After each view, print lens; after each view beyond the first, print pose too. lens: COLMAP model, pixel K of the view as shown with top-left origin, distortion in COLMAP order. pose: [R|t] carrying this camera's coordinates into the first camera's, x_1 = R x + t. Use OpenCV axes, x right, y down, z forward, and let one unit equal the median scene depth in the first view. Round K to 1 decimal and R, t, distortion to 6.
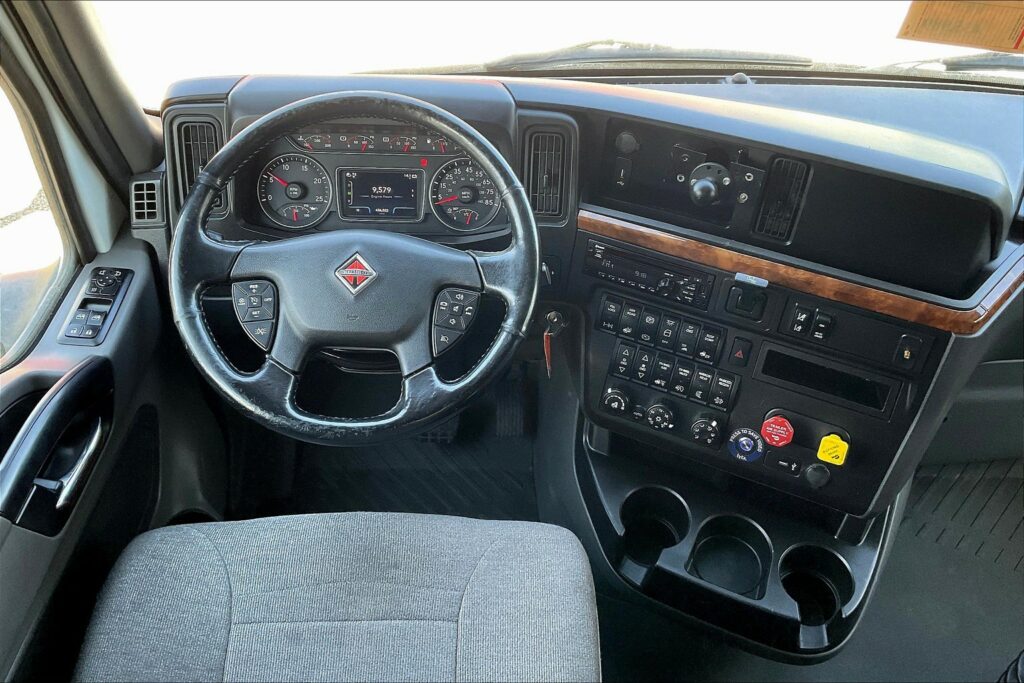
lens RADIAL K [[911.8, 0, 510.4], [0, 911.8, 289.8], [0, 0, 1]] dist [0.118478, -0.211655]
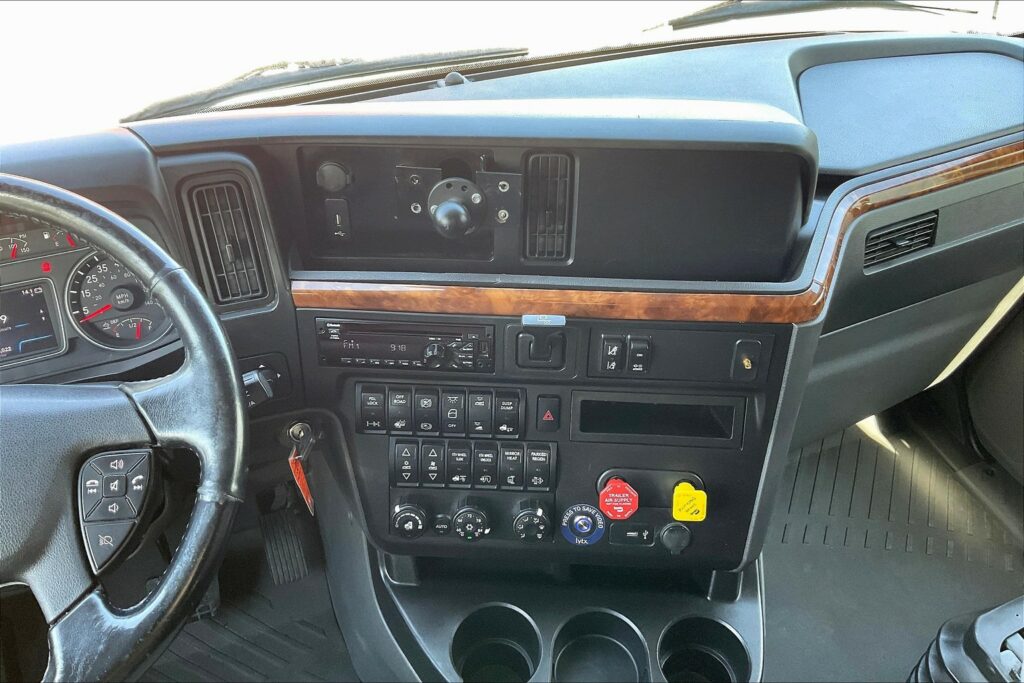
lens RADIAL K [[863.5, 0, 512.0], [0, 863.5, 341.5], [0, 0, 1]] dist [0.114695, -0.159255]
pose [[0.934500, -0.251292, 0.252116, 0.055119], [0.252317, 0.967216, 0.028810, -0.019090], [-0.251090, 0.036690, 0.967268, 0.309141]]
